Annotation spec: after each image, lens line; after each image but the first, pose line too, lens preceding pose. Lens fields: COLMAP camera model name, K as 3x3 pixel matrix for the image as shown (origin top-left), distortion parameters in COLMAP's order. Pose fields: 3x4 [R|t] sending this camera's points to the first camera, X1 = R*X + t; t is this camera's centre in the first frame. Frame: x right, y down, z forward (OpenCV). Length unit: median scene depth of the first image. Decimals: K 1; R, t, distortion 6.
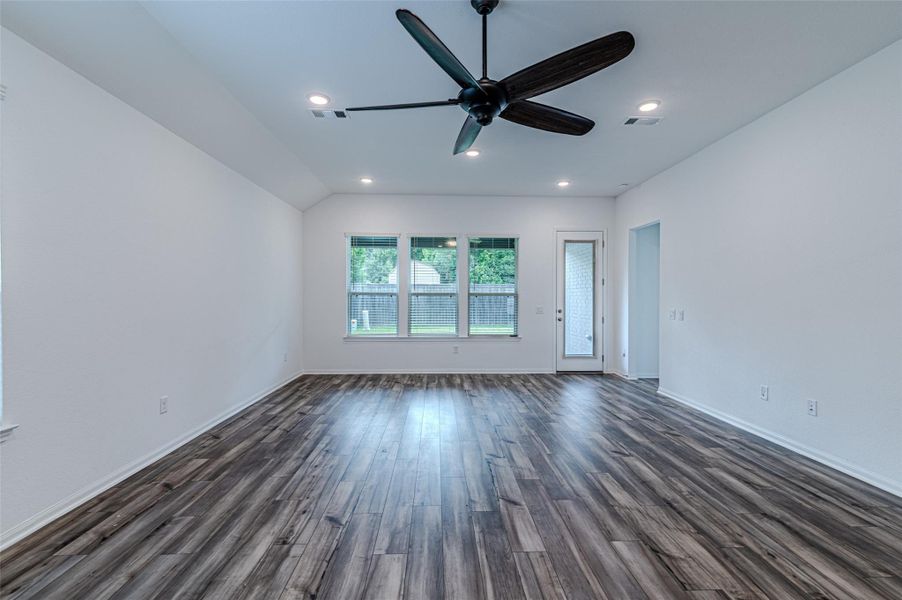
lens RADIAL K [[408.0, 0, 456.6], [0, 408.0, 297.3], [0, 0, 1]] dist [0.001495, 0.001370]
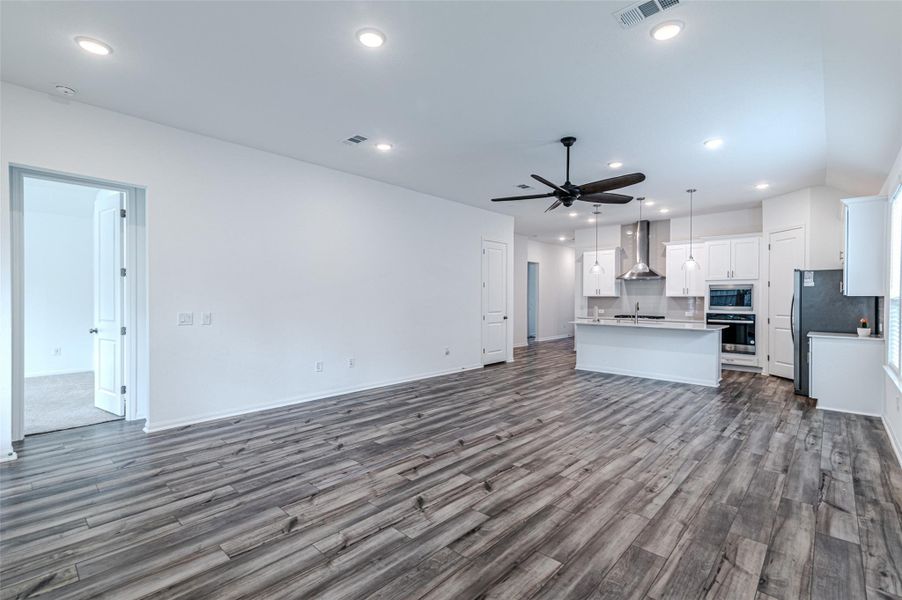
lens RADIAL K [[408.0, 0, 445.8], [0, 408.0, 302.7], [0, 0, 1]] dist [0.001495, 0.001370]
pose [[-0.690508, -0.016410, 0.723139, -0.731829], [-0.005920, 0.999837, 0.017036, -0.014485], [-0.723301, 0.007483, -0.690493, 2.202707]]
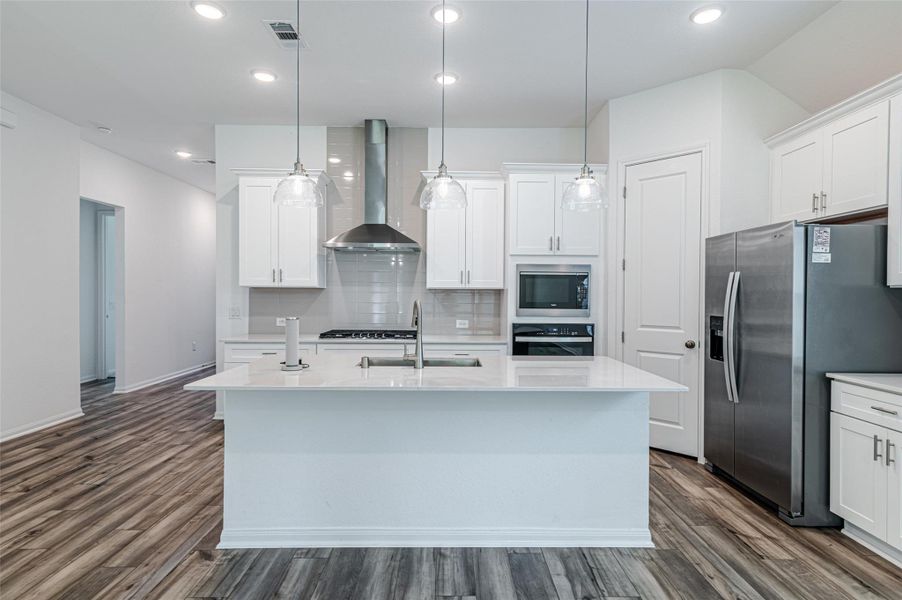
lens RADIAL K [[464.2, 0, 453.3], [0, 464.2, 302.3], [0, 0, 1]] dist [0.001959, -0.000774]
pose [[-0.999532, -0.013980, 0.027201, 0.168419], [-0.013618, 0.999817, 0.013455, 0.005531], [-0.027384, 0.013078, -0.999539, 0.572669]]
